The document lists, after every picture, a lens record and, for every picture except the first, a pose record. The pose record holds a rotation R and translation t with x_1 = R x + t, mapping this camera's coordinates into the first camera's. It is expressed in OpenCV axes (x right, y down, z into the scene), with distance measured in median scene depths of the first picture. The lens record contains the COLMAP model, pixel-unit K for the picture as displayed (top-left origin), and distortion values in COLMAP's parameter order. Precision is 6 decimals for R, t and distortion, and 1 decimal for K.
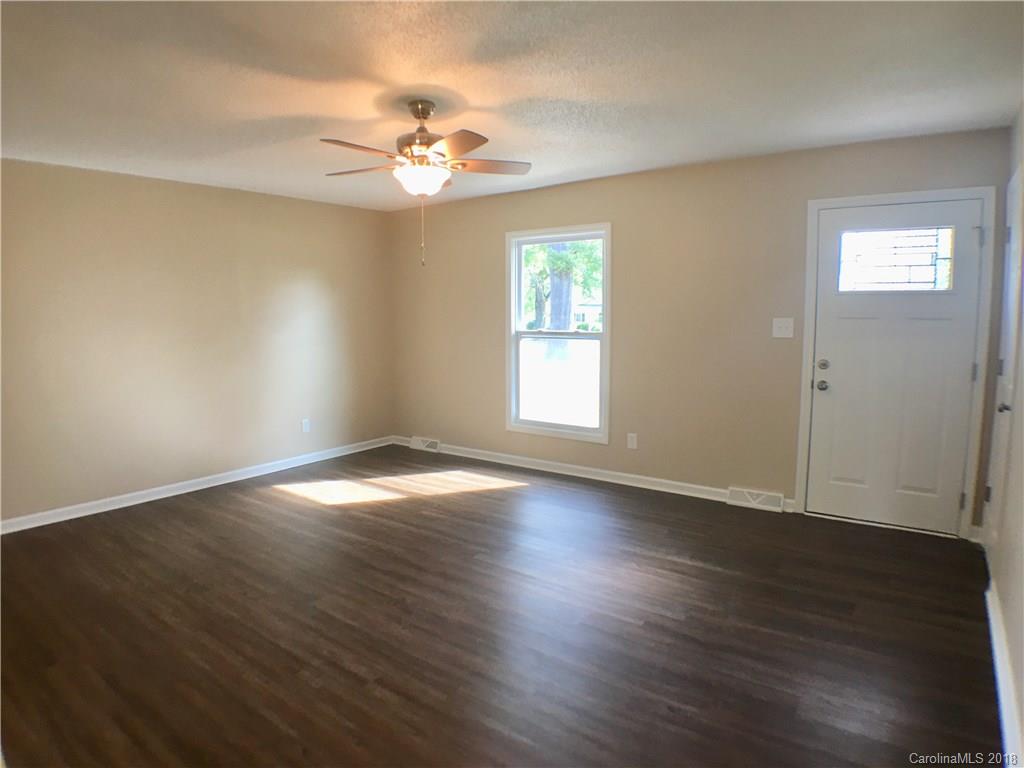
lens RADIAL K [[594.5, 0, 513.5], [0, 594.5, 379.0], [0, 0, 1]] dist [-0.093258, 0.007528]
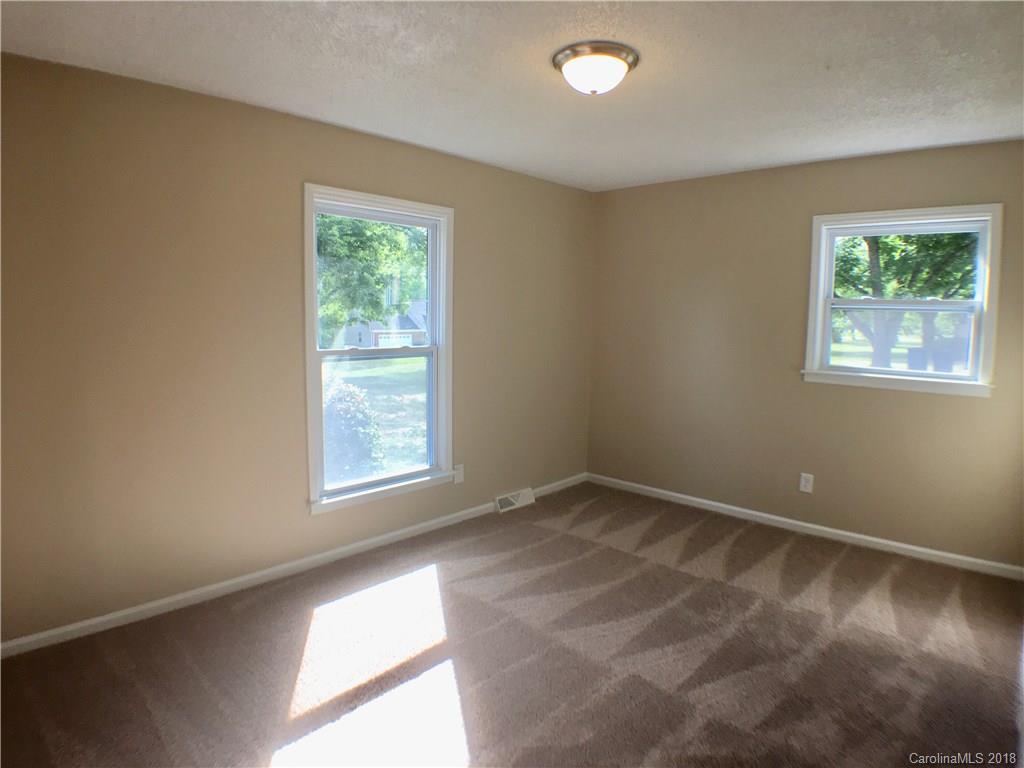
lens RADIAL K [[594.5, 0, 513.5], [0, 594.5, 379.0], [0, 0, 1]] dist [-0.093258, 0.007528]
pose [[0.097794, -0.096777, 0.990490, -0.616040], [0.101066, 0.991081, 0.086856, -0.091166], [-0.990062, 0.091611, 0.106703, 0.808284]]
